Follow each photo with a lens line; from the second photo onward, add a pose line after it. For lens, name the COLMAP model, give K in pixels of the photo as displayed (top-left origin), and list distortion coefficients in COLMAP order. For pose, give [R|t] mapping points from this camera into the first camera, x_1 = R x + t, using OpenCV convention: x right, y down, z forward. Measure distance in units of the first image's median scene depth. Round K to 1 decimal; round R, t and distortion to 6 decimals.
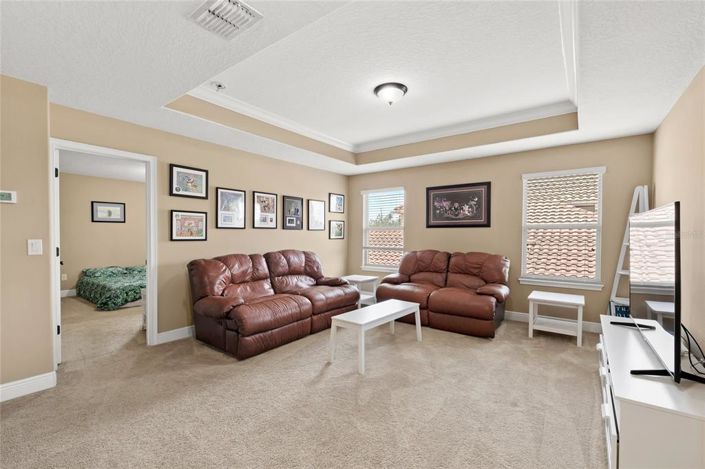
lens RADIAL K [[302.7, 0, 338.7], [0, 302.7, 233.3], [0, 0, 1]] dist [0.001170, 0.000077]
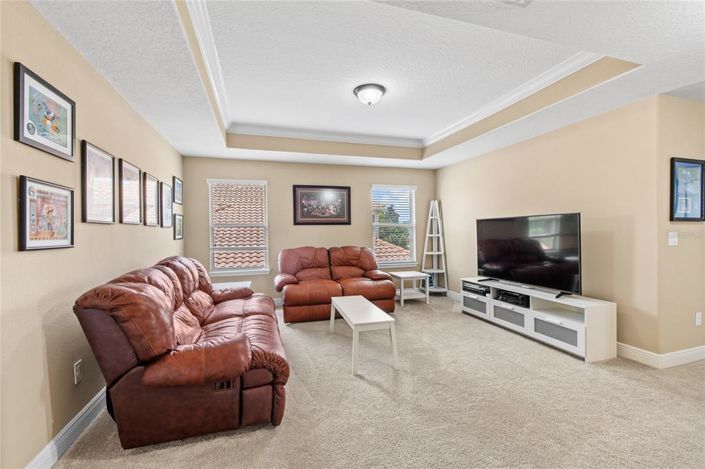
lens RADIAL K [[302.7, 0, 338.7], [0, 302.7, 233.3], [0, 0, 1]] dist [0.001170, 0.000077]
pose [[0.600168, -0.014143, 0.799749, -0.485534], [0.009390, 0.999899, 0.010635, -0.000045], [-0.799819, 0.001127, 0.600240, 0.320054]]
